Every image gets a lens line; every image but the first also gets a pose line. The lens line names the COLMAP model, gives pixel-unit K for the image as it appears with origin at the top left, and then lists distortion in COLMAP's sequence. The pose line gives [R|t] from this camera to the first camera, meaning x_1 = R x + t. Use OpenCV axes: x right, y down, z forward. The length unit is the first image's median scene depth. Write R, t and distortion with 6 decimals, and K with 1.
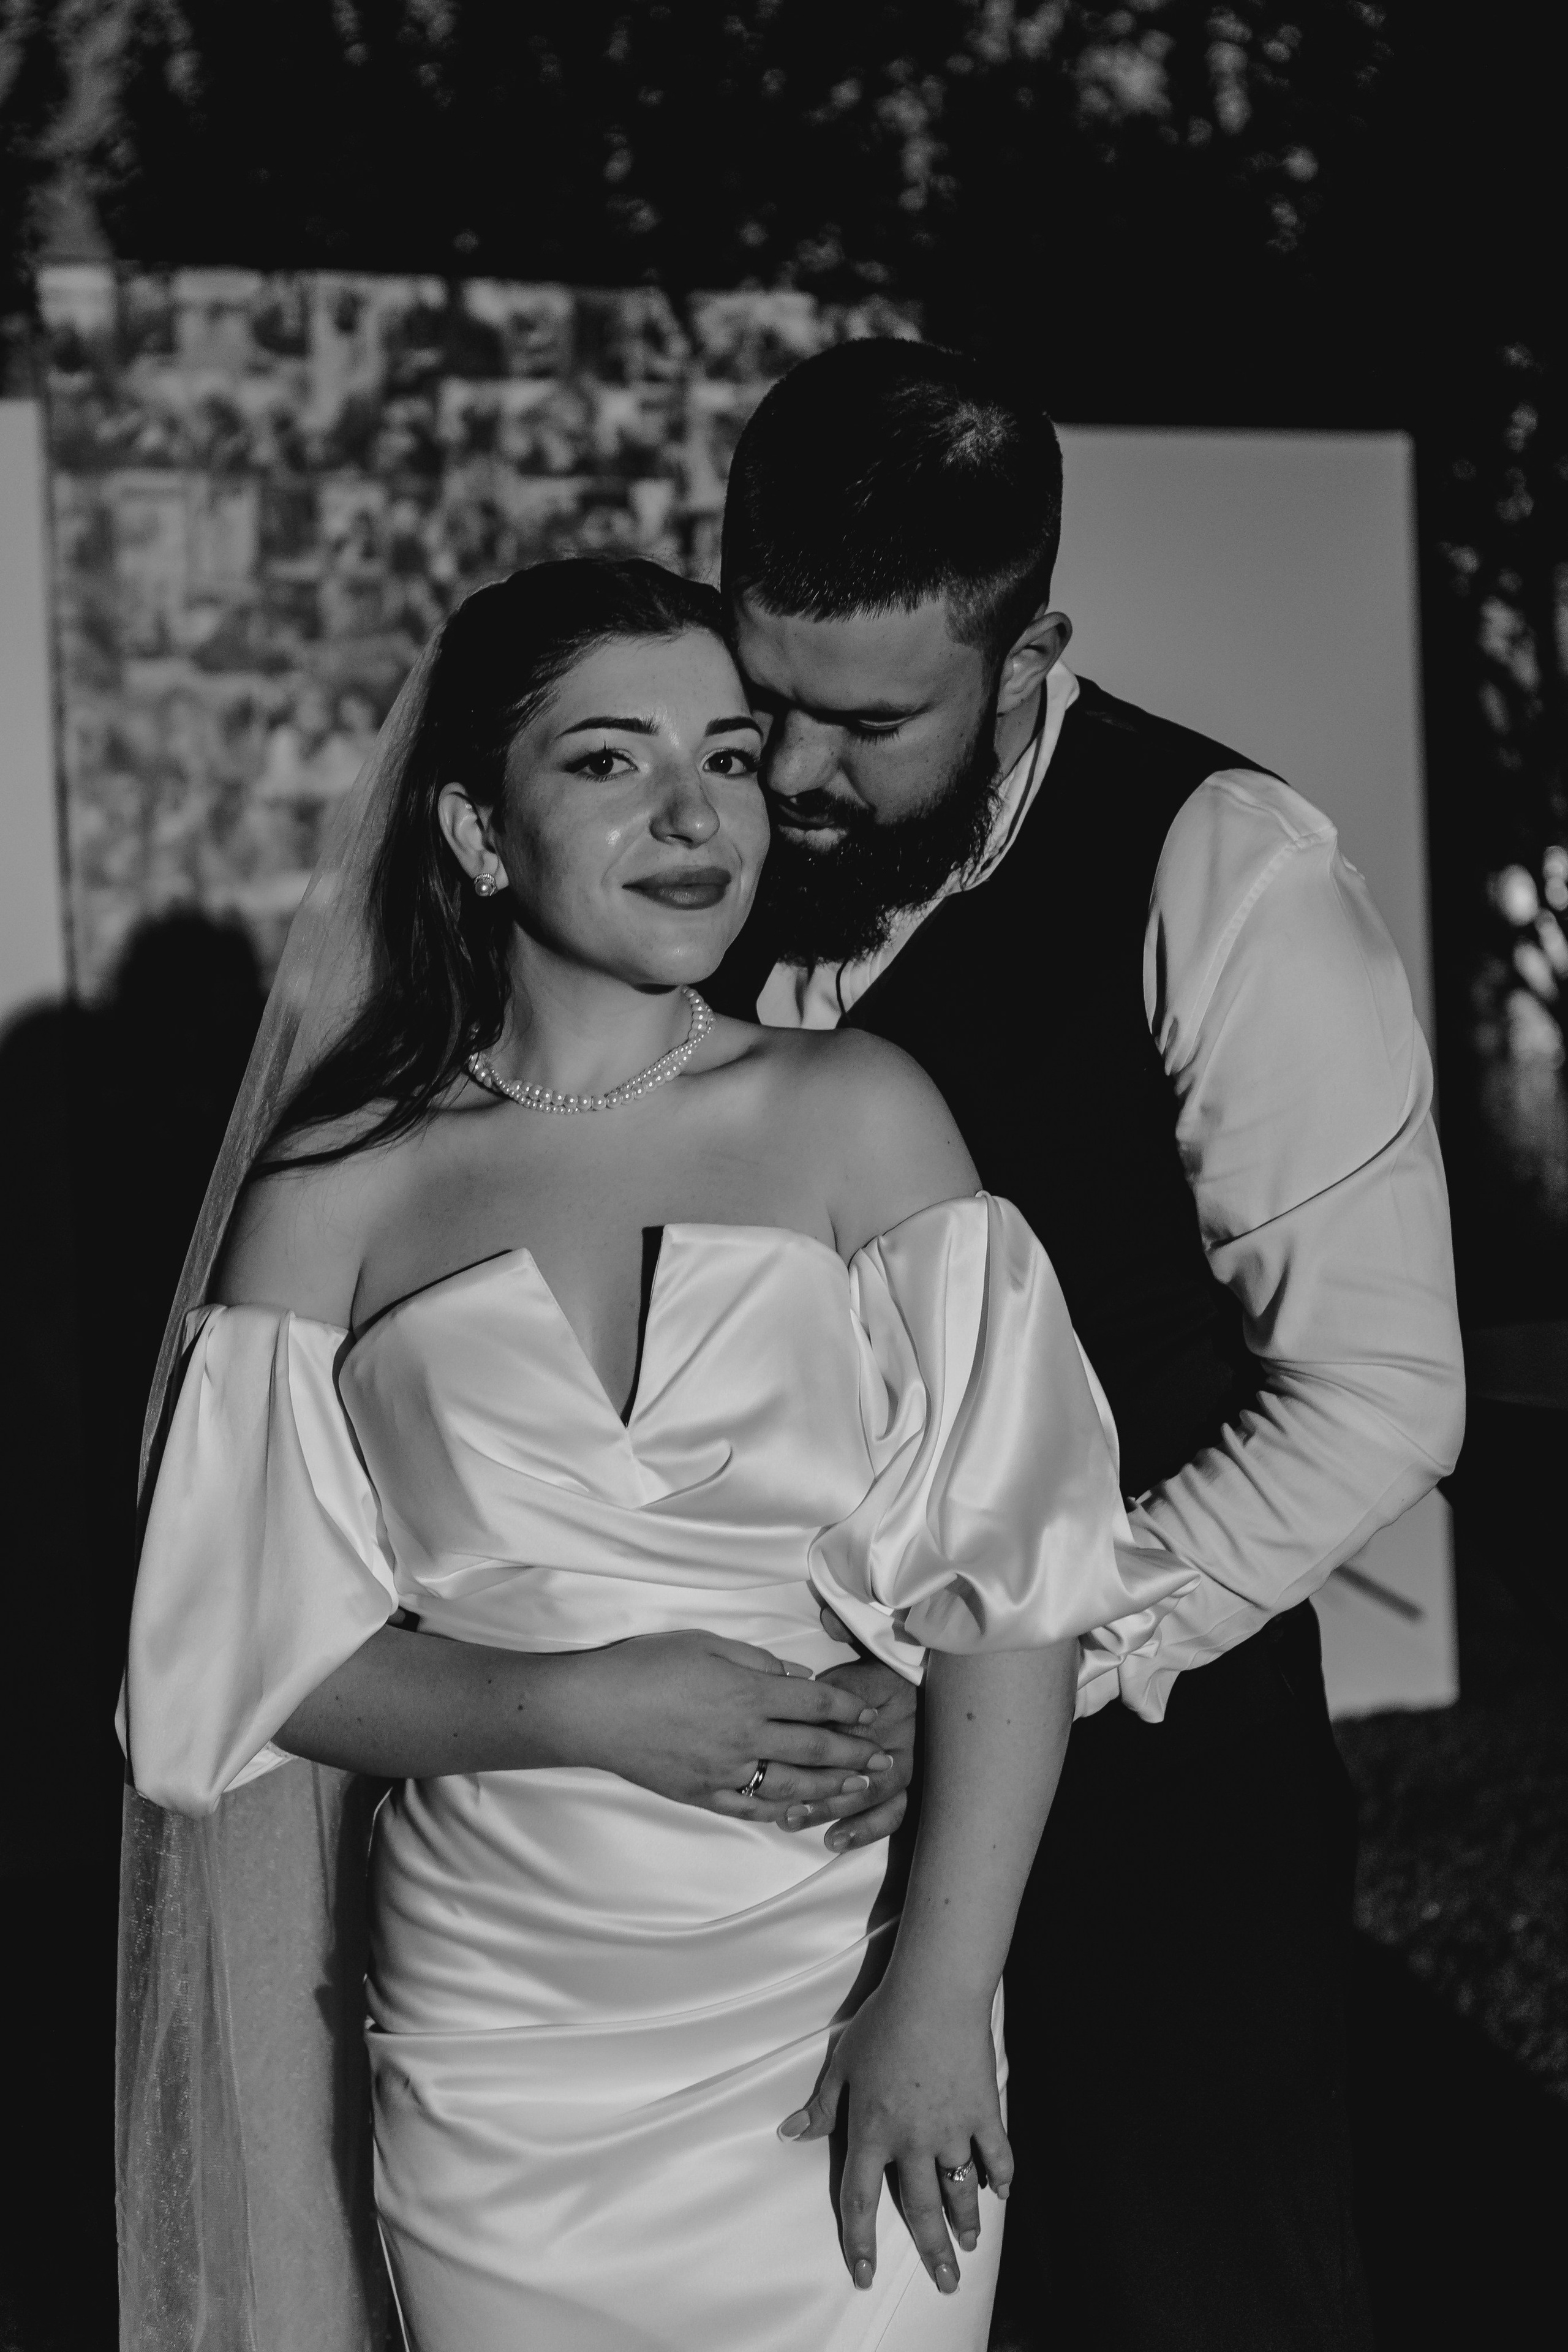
lens RADIAL K [[3656.7, 0, 780.3], [0, 3656.7, 1178.2], [0, 0, 1]] dist [0.031176, 0.000000]
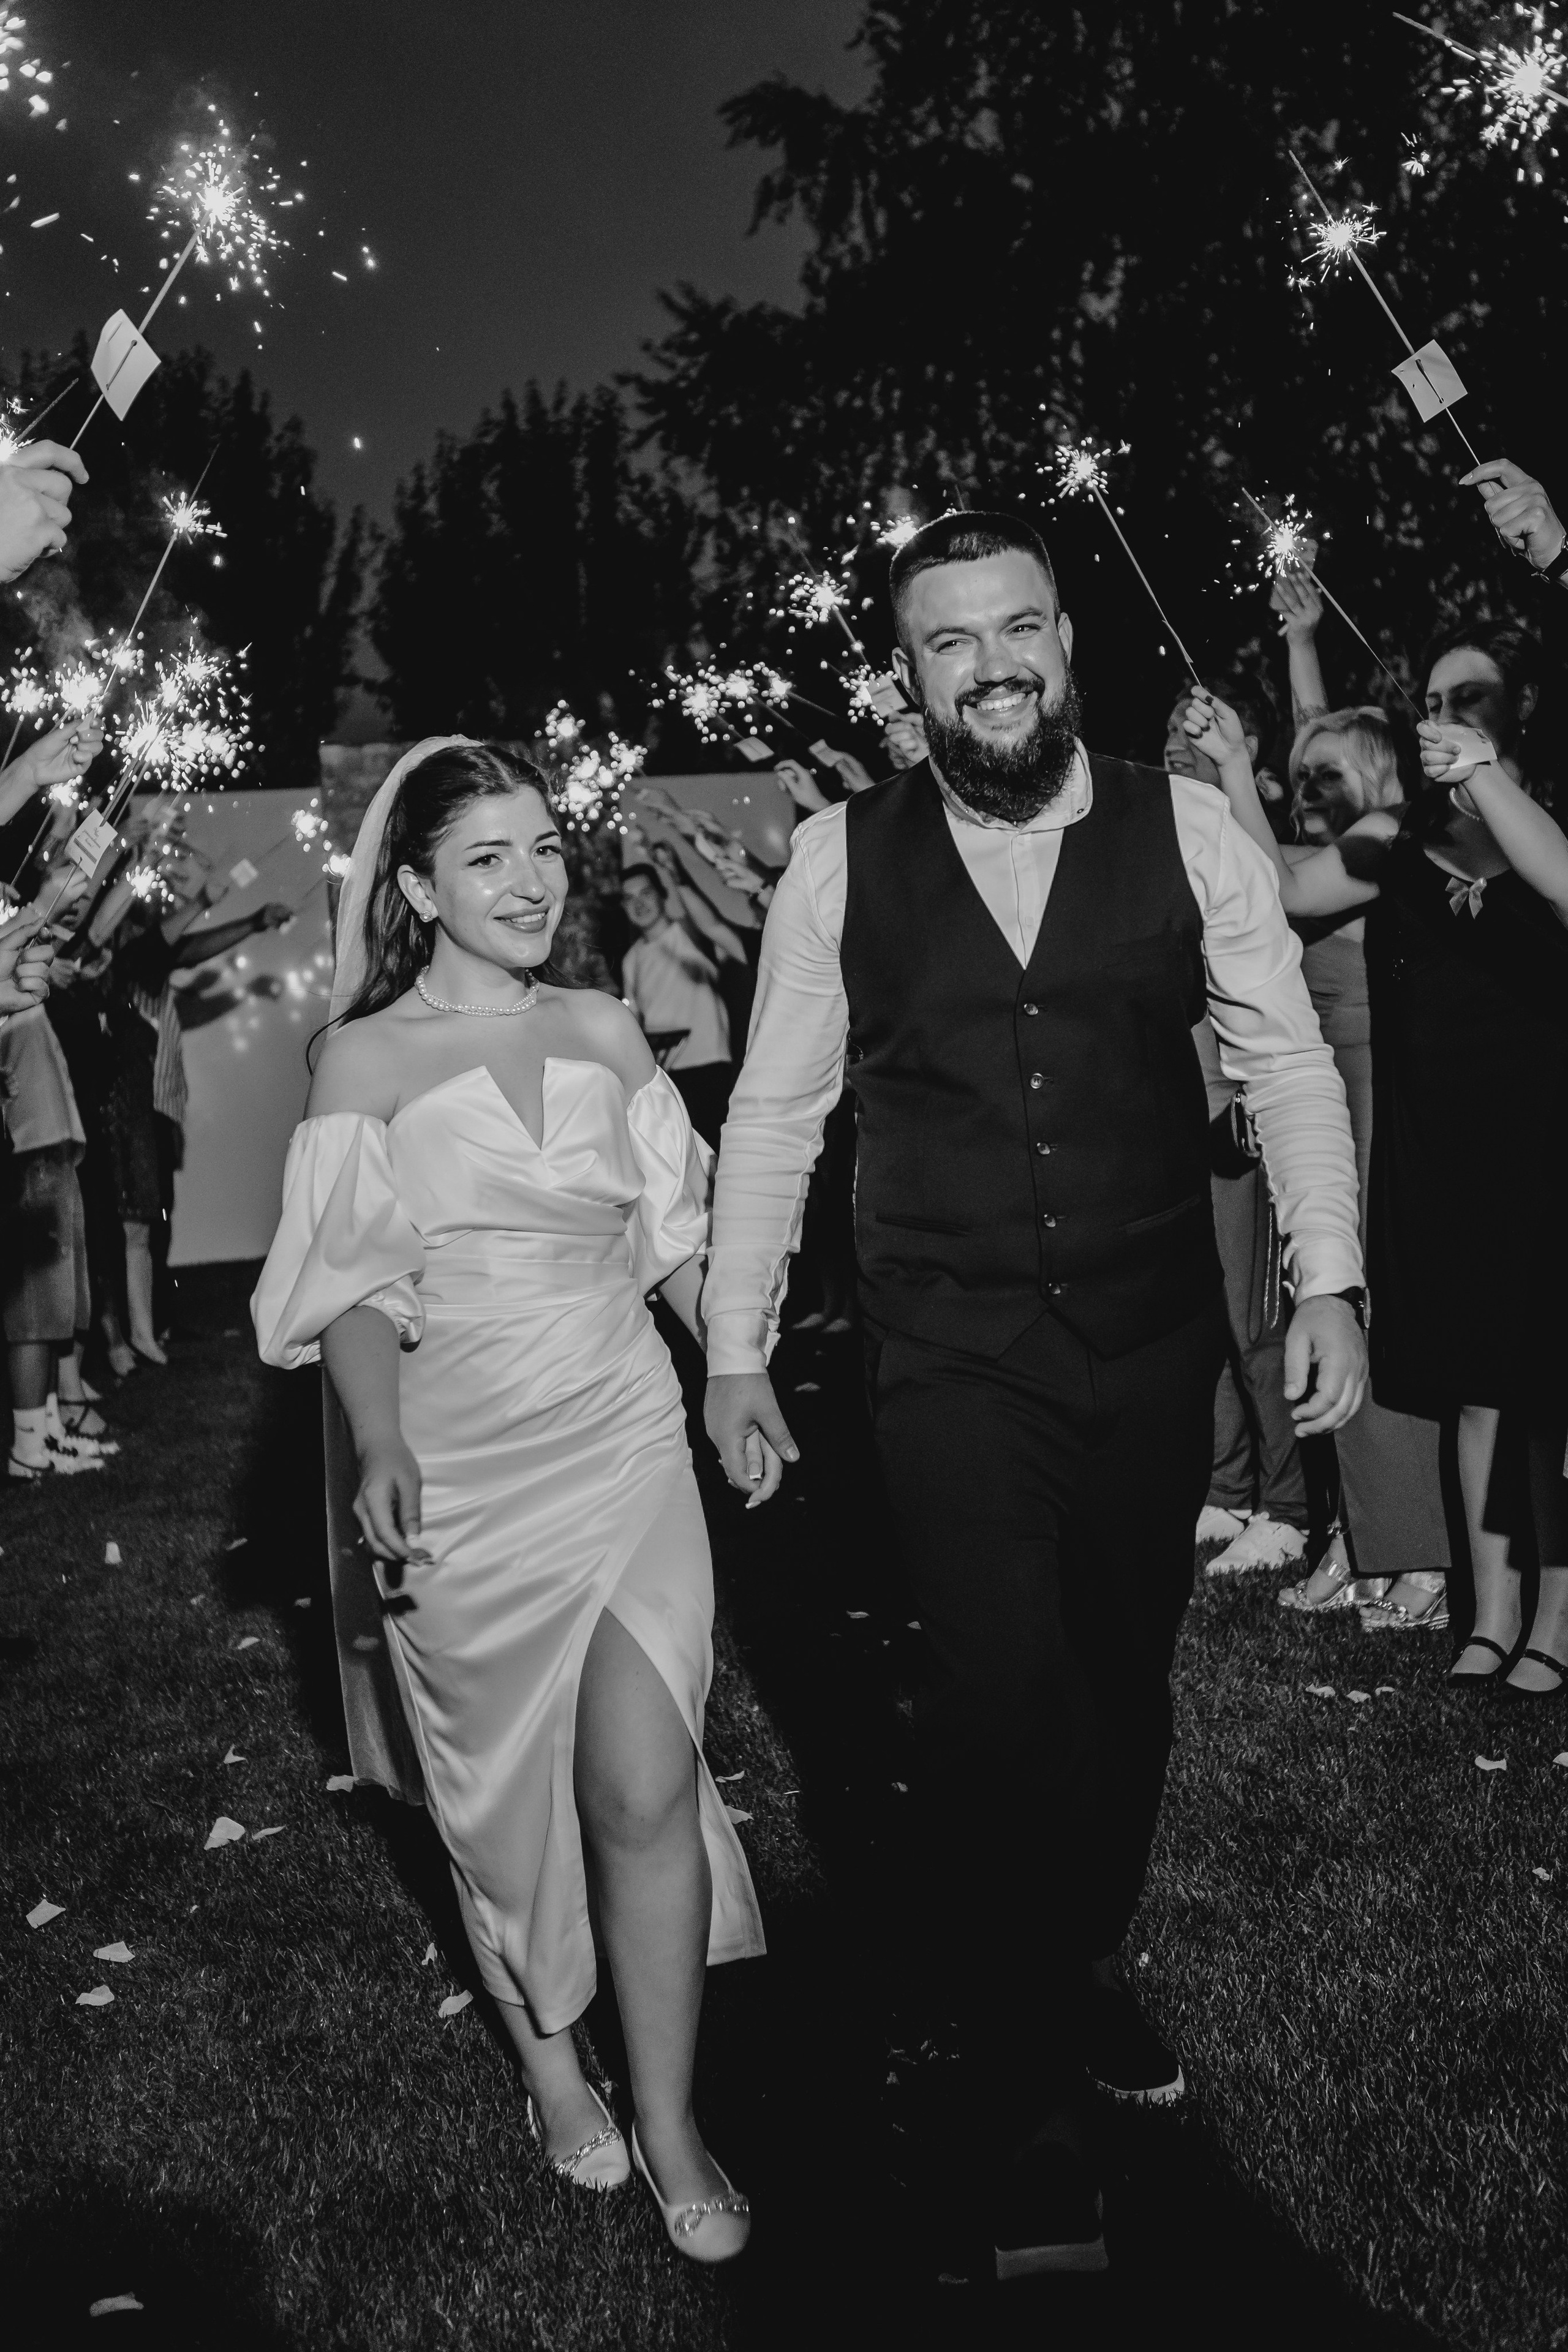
lens RADIAL K [[2388.0, 0, 775.7], [0, 2388.0, 1176.0], [0, 0, 1]] dist [0.020781, 0.000000]
pose [[0.998125, -0.018669, -0.058299, 0.300006], [0.021372, 0.998709, 0.046089, 0.036186], [0.057364, -0.047248, 0.997235, -1.040854]]
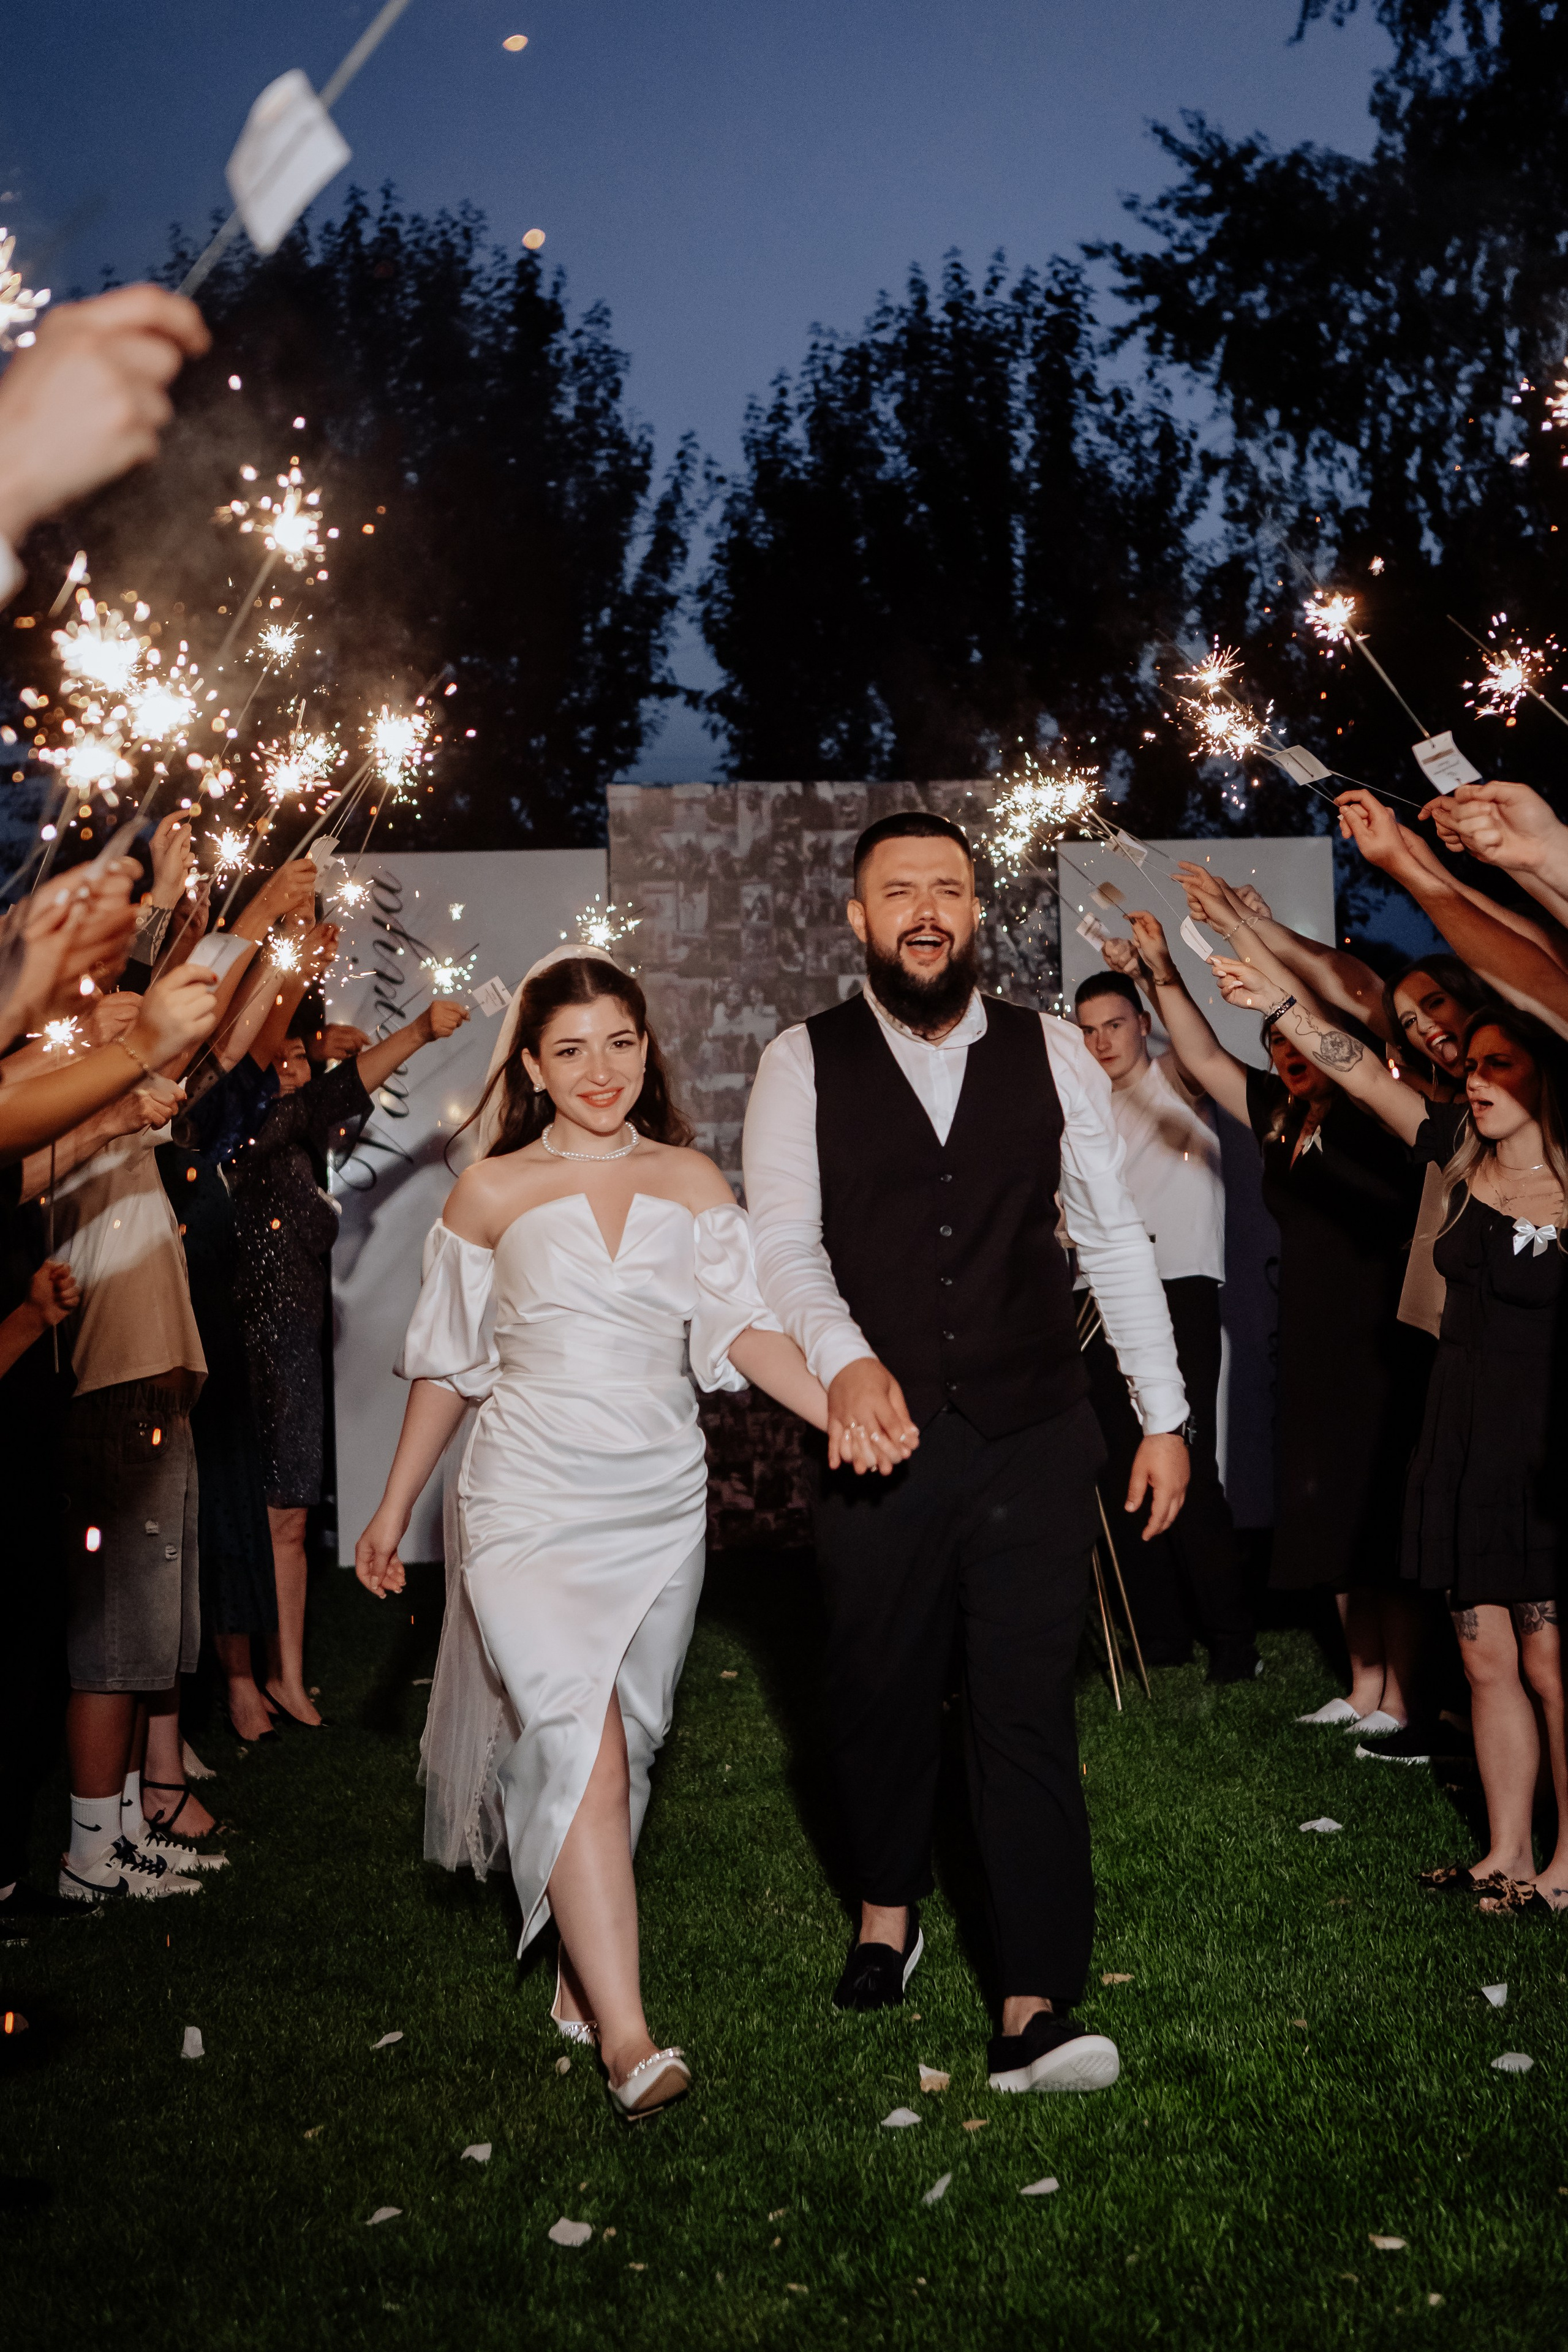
lens RADIAL K [[3632.9, 0, 795.7], [0, 3632.9, 1185.6], [0, 0, 1]] dist [-0.045919, 0.000000]
pose [[0.981123, 0.009546, -0.193149, 0.299166], [-0.014840, 0.999552, -0.025980, 0.031804], [0.192815, 0.028356, 0.980825, -0.983634]]
